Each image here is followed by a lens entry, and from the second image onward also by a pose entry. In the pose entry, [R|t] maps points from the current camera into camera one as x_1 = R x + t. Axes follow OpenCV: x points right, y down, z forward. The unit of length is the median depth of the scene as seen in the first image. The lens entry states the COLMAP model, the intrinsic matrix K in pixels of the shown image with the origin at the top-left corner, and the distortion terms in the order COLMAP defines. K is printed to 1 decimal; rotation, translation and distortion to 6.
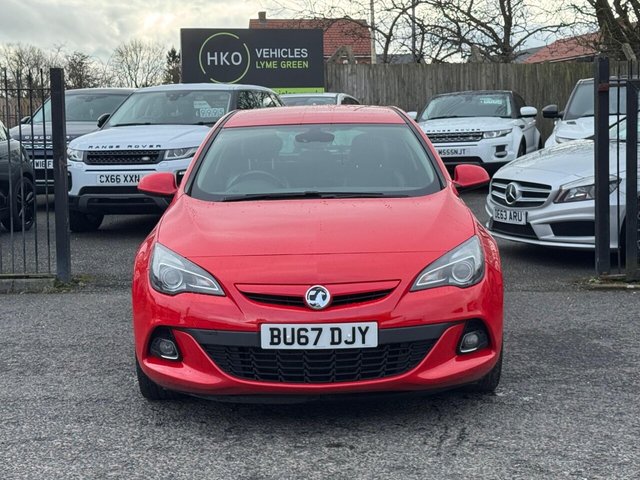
lens RADIAL K [[1262.7, 0, 320.3], [0, 1262.7, 254.7], [0, 0, 1]] dist [0.132951, 0.000000]
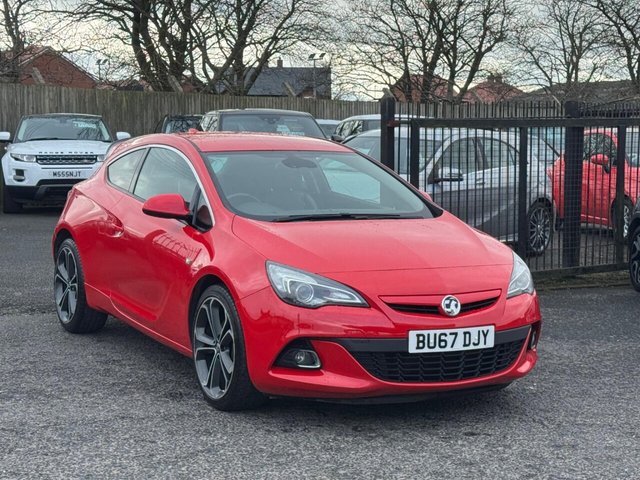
lens RADIAL K [[1262.7, 0, 322.3], [0, 1262.7, 239.8], [0, 0, 1]] dist [0.132951, 0.000000]
pose [[0.885437, -0.006311, 0.464717, -0.631636], [0.019819, 0.999511, -0.024188, -0.000589], [-0.464337, 0.030628, 0.885129, 0.036956]]
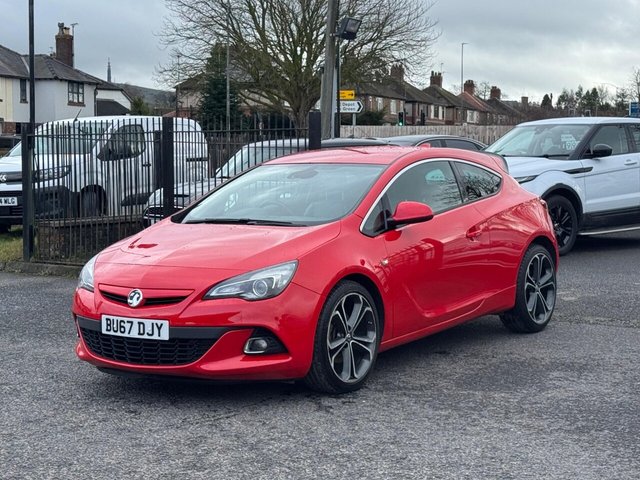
lens RADIAL K [[1262.7, 0, 324.4], [0, 1262.7, 241.8], [0, 0, 1]] dist [0.132951, 0.000000]
pose [[0.830596, 0.054208, -0.554232, 0.880530], [-0.068485, 0.997639, -0.005058, -0.031253], [0.552649, 0.042157, 0.832347, 0.008966]]
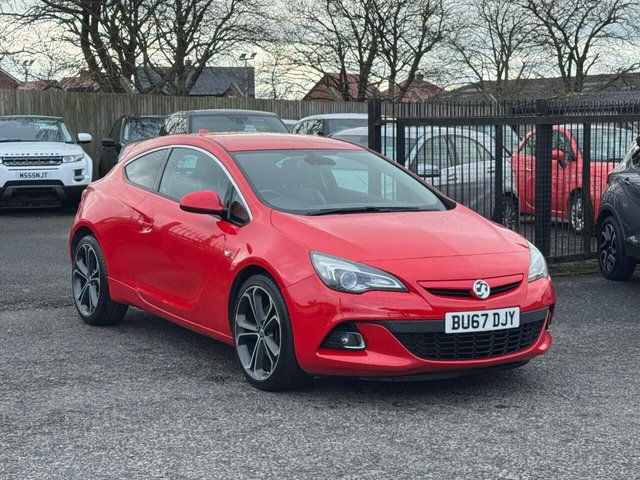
lens RADIAL K [[1262.7, 0, 314.9], [0, 1262.7, 235.9], [0, 0, 1]] dist [0.132951, 0.000000]
pose [[0.858094, -0.018181, 0.513170, -0.777005], [0.036102, 0.999036, -0.024973, 0.006071], [-0.512221, 0.039956, 0.857924, 0.008467]]
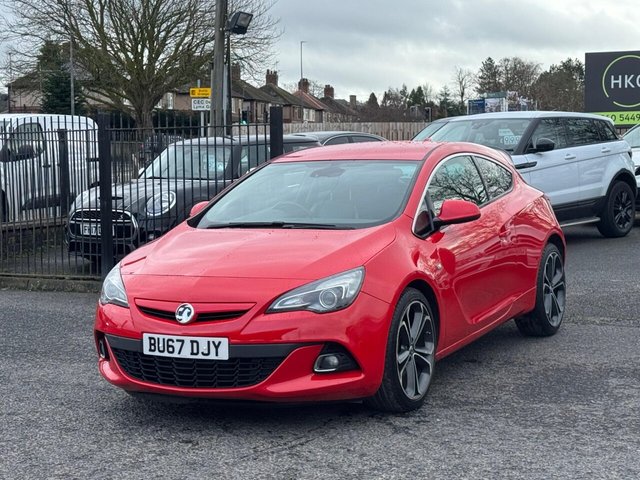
lens RADIAL K [[1262.7, 0, 318.5], [0, 1262.7, 238.1], [0, 0, 1]] dist [0.132951, 0.000000]
pose [[0.896619, 0.035475, -0.441379, 0.617654], [-0.046708, 0.998802, -0.014605, -0.024415], [0.440332, 0.033711, 0.897202, 0.000571]]
